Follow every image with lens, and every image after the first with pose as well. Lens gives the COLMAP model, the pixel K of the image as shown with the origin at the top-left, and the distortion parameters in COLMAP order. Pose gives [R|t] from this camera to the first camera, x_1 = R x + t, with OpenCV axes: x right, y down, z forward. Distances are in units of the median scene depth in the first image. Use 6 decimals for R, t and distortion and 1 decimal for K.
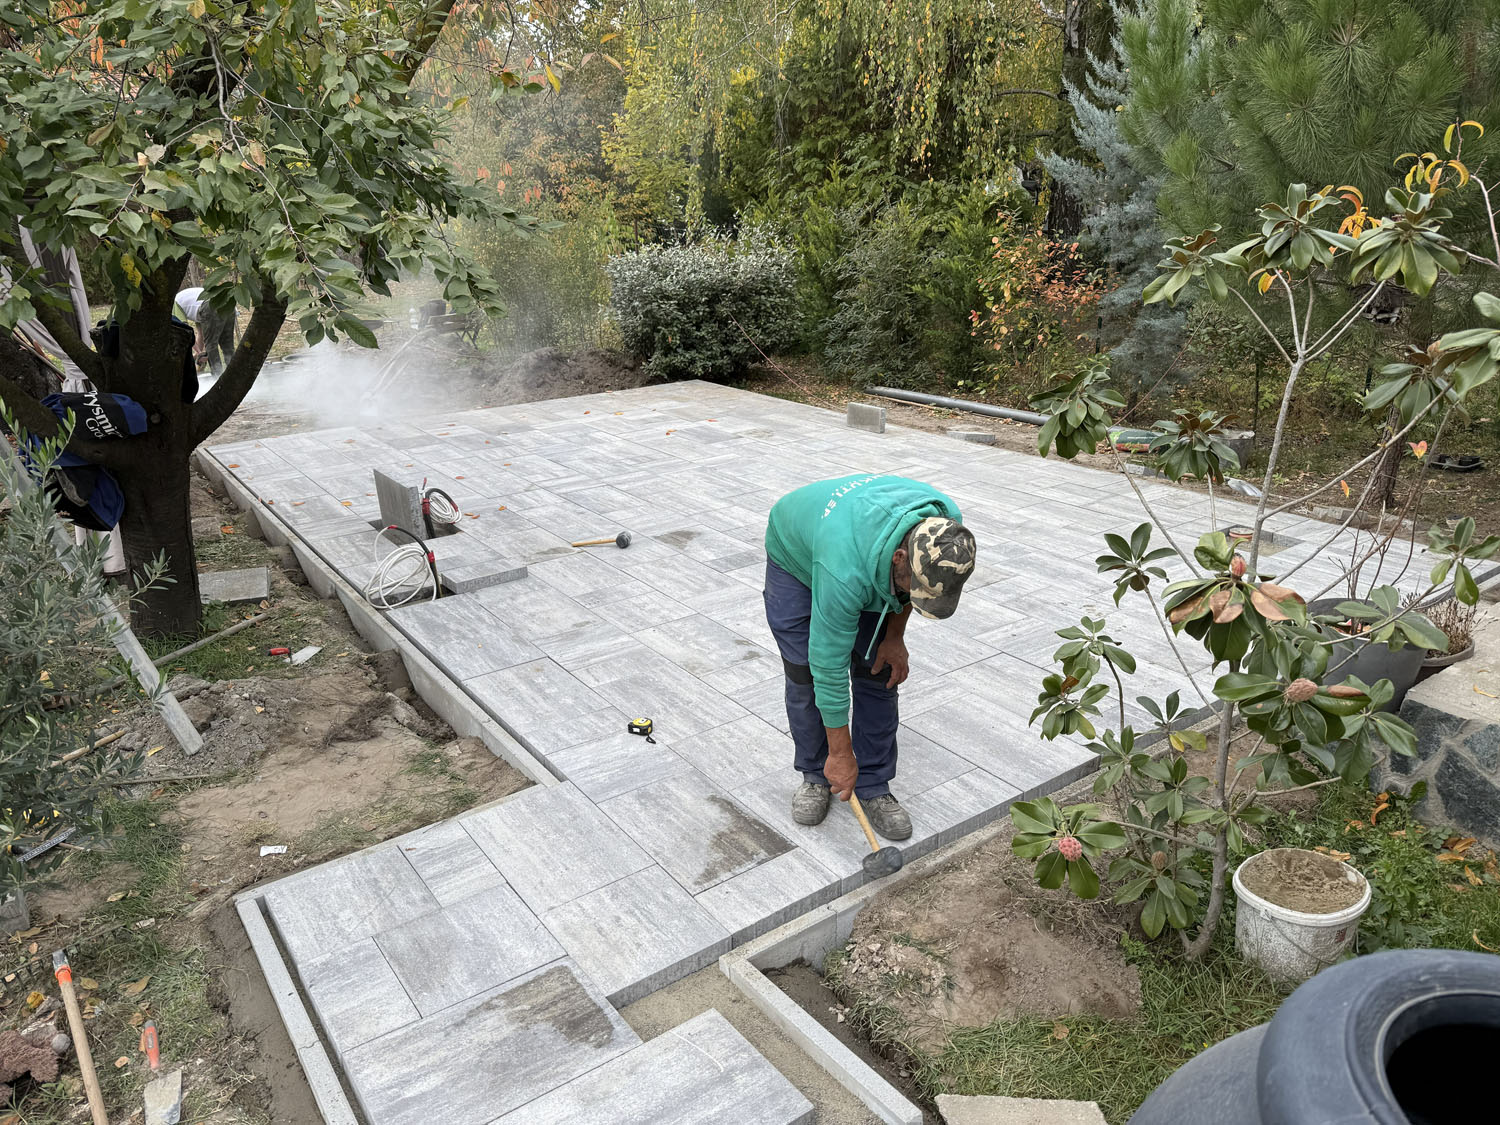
lens RADIAL K [[1071.1, 0, 731.1], [0, 1071.1, 578.7], [0, 0, 1]] dist [0.050947, -0.053715]
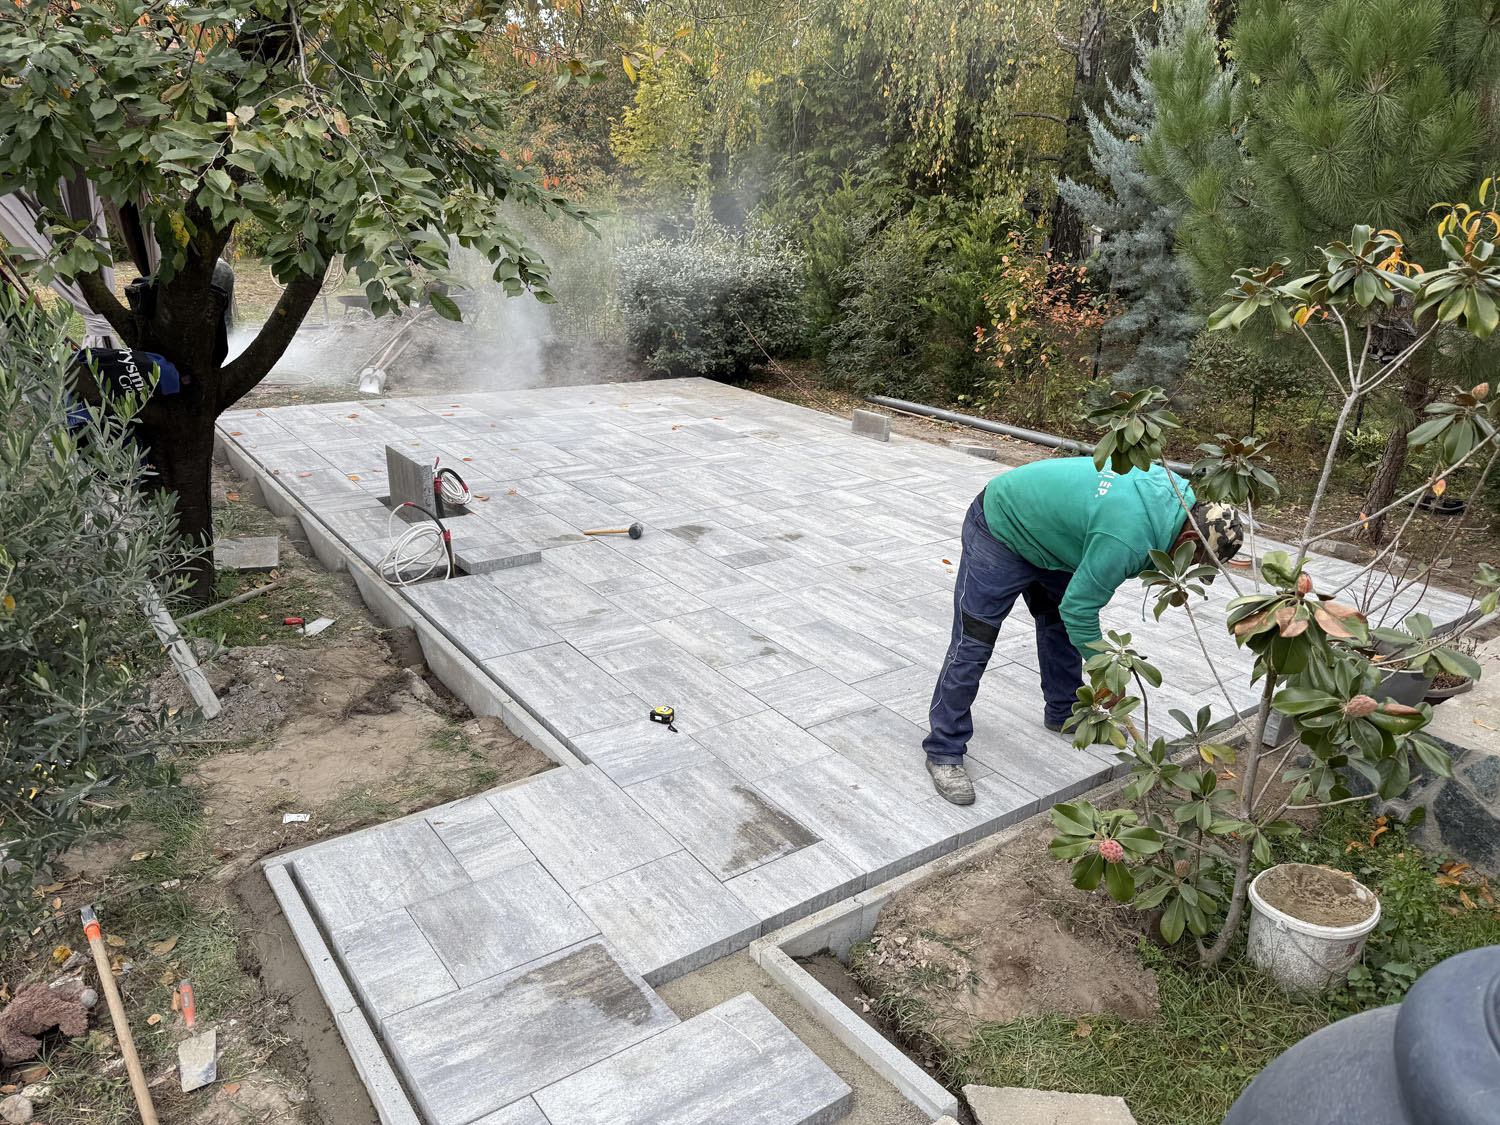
lens RADIAL K [[1071.1, 0, 737.9], [0, 1071.1, 575.7], [0, 0, 1]] dist [0.050947, -0.053715]
pose [[0.997687, 0.057964, 0.035520, -0.062954], [-0.057830, 0.998315, -0.004789, 0.008571], [-0.035738, 0.002724, 0.999357, -0.013606]]
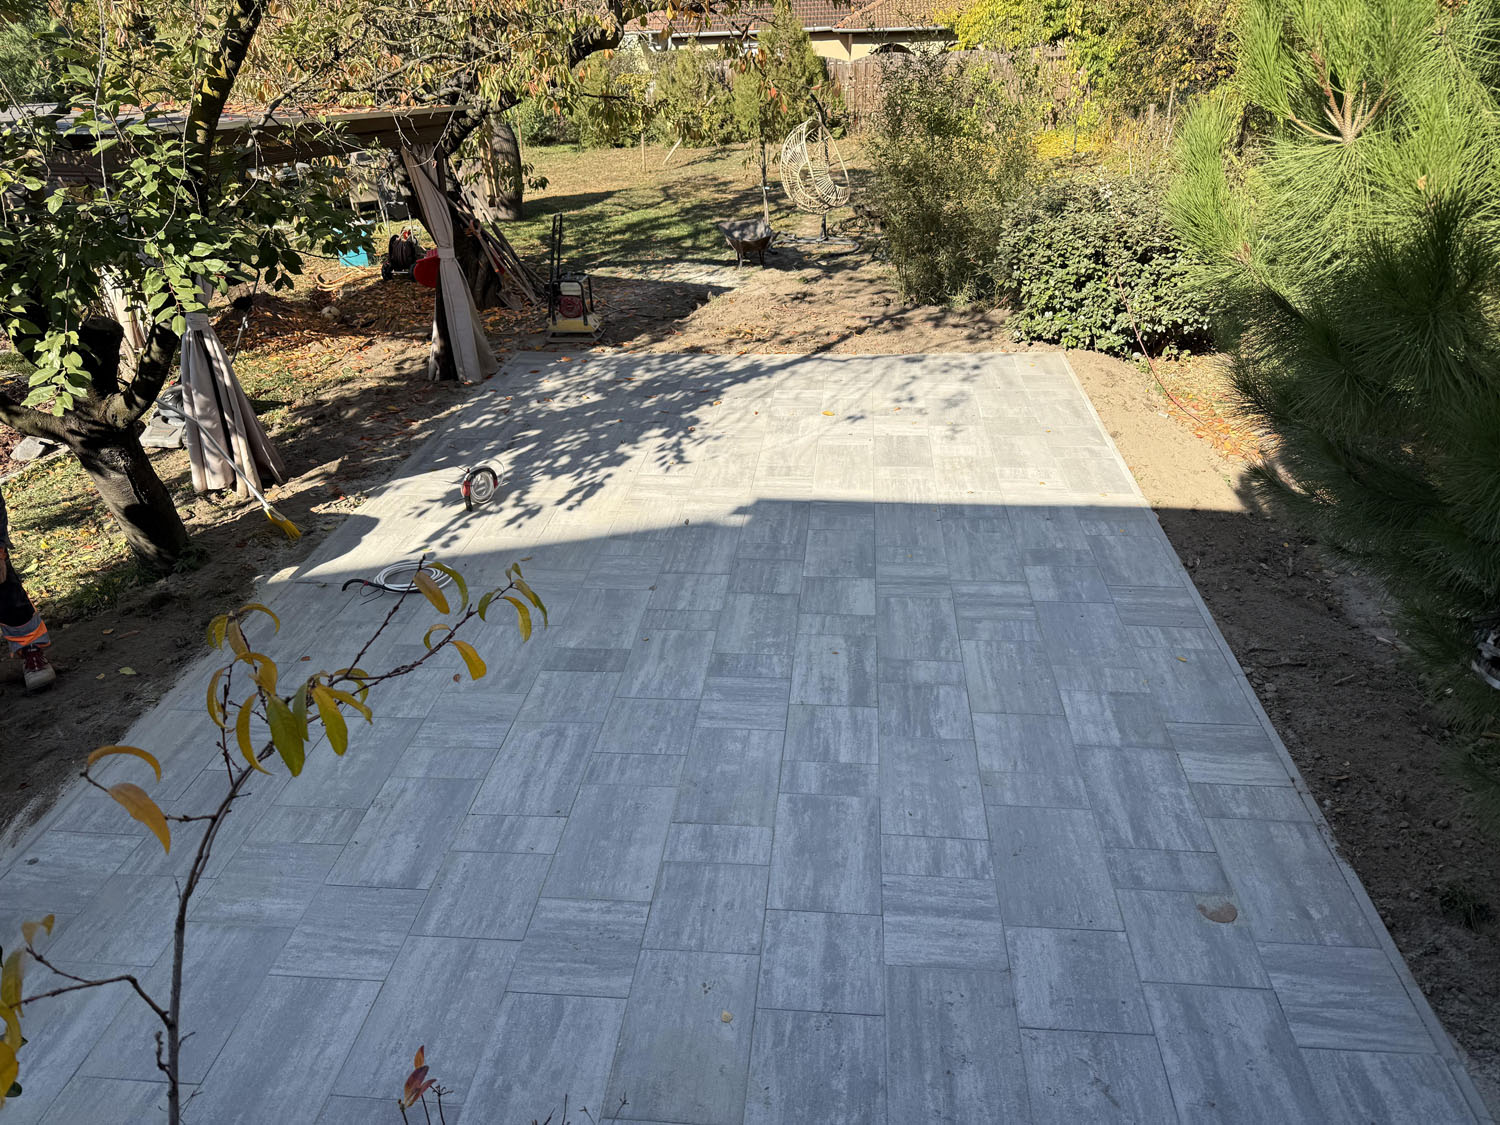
lens RADIAL K [[1071.1, 0, 744.3], [0, 1071.1, 552.0], [0, 0, 1]] dist [0.050947, -0.053715]
pose [[0.751120, 0.293974, -0.591099, 0.918200], [-0.211858, 0.955360, 0.205921, -0.474446], [0.625248, -0.029442, 0.779871, 0.646033]]
